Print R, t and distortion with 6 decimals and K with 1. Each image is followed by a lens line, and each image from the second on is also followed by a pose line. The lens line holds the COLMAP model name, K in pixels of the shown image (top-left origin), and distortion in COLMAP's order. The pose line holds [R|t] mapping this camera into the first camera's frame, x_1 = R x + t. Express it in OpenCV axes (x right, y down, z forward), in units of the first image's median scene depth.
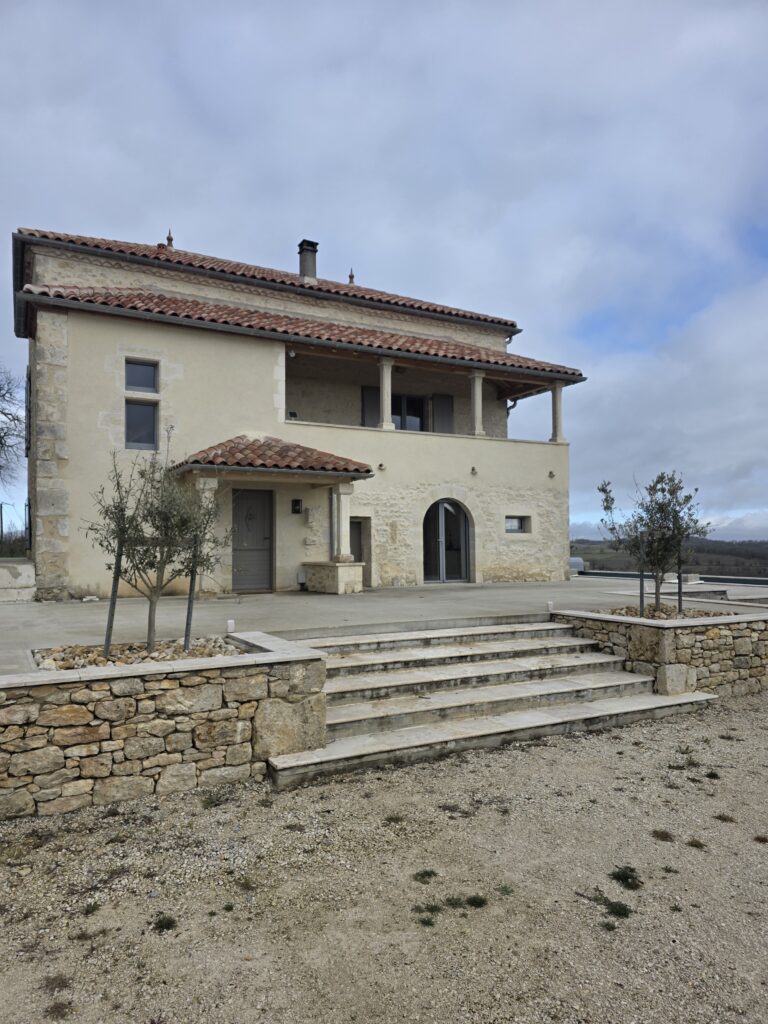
lens RADIAL K [[691.5, 0, 382.8], [0, 691.5, 513.4], [0, 0, 1]] dist [0.001682, 0.000165]
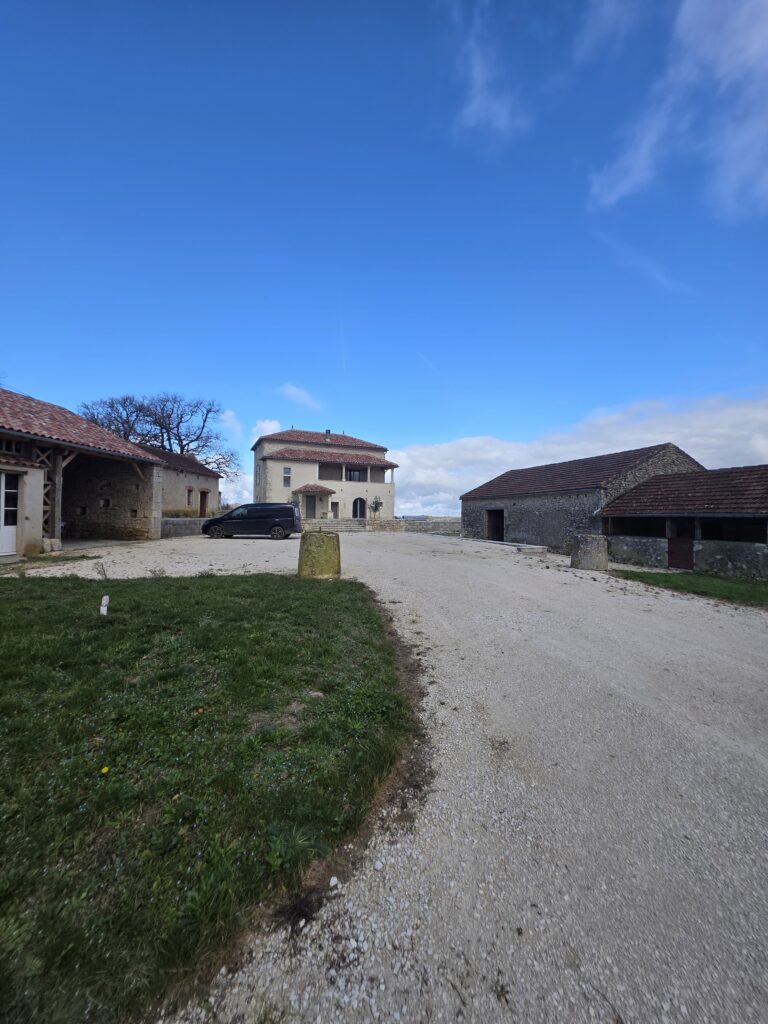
lens RADIAL K [[410.6, 0, 384.4], [0, 410.6, 509.8], [0, 0, 1]] dist [0.004839, -0.000197]
pose [[0.997991, 0.012238, -0.062167, 0.437247], [-0.010869, 0.999692, 0.022307, -0.007043], [0.062421, -0.021587, 0.997816, -1.564692]]
